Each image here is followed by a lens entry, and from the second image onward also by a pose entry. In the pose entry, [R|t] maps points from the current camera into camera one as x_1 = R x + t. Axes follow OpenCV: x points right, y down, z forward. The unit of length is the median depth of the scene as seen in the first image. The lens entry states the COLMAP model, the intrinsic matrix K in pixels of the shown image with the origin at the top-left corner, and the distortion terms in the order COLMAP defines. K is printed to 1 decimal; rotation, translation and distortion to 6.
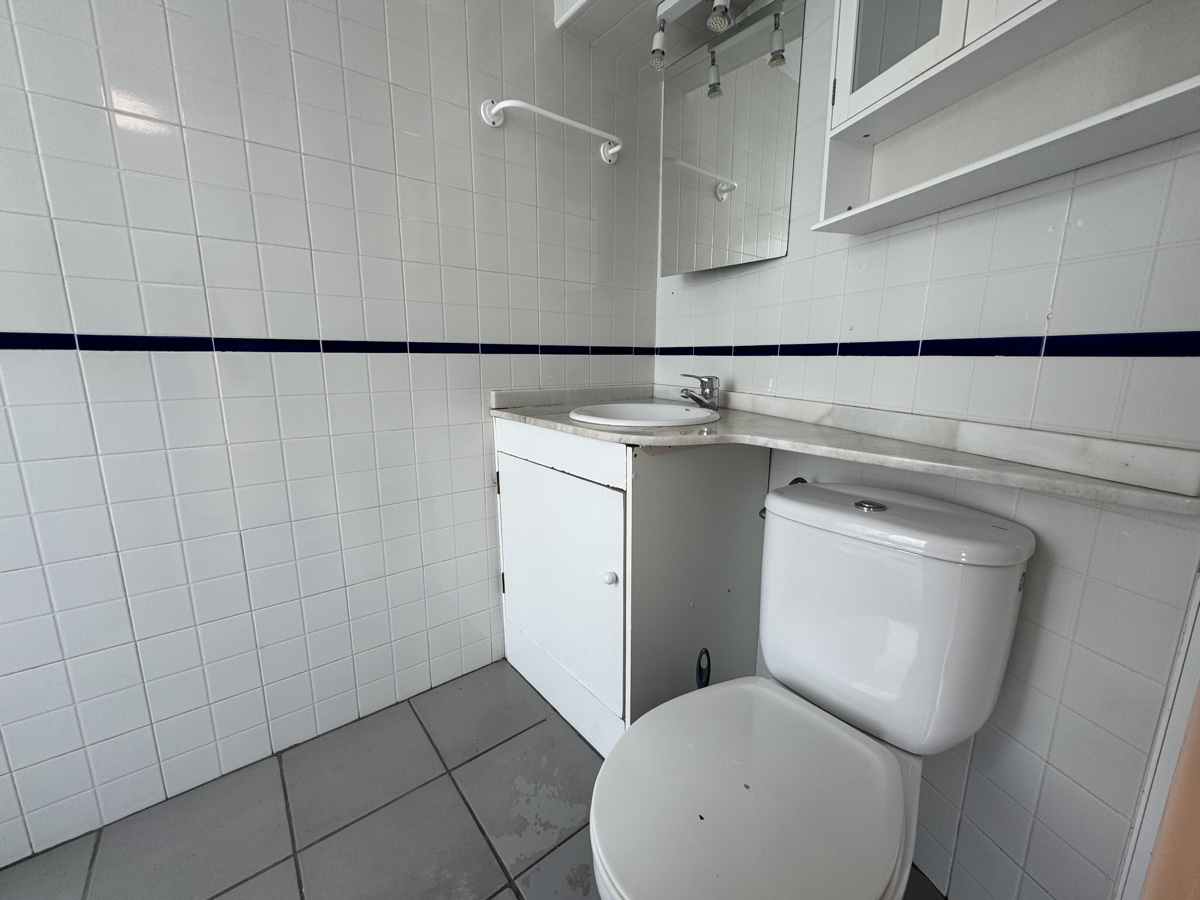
lens RADIAL K [[481.6, 0, 603.2], [0, 481.6, 450.3], [0, 0, 1]] dist [0.001944, -0.000066]
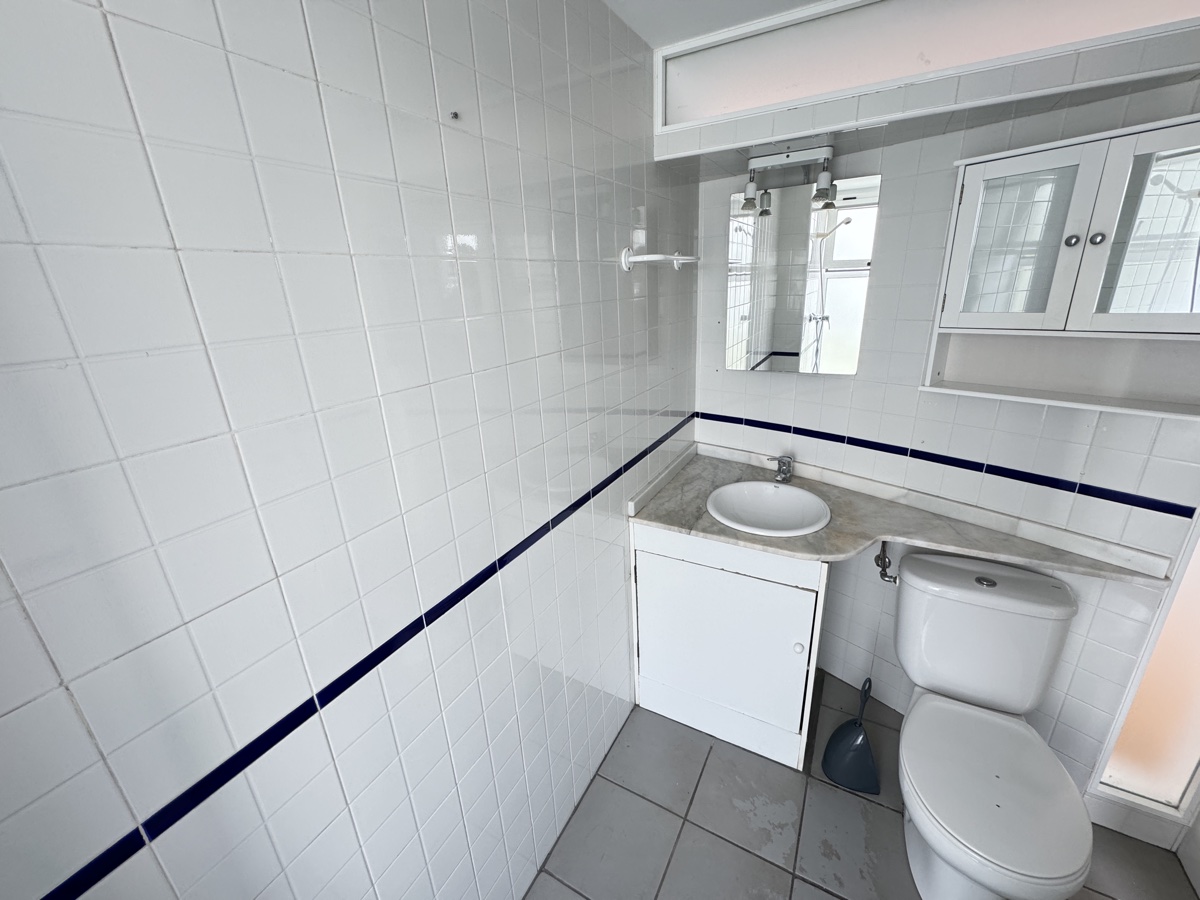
lens RADIAL K [[481.6, 0, 604.1], [0, 481.6, 450.8], [0, 0, 1]] dist [0.001944, -0.000066]
pose [[0.922747, -0.166894, 0.347395, -0.840920], [0.118357, 0.980532, 0.156683, -0.539903], [-0.366781, -0.103462, 0.924536, 0.001020]]
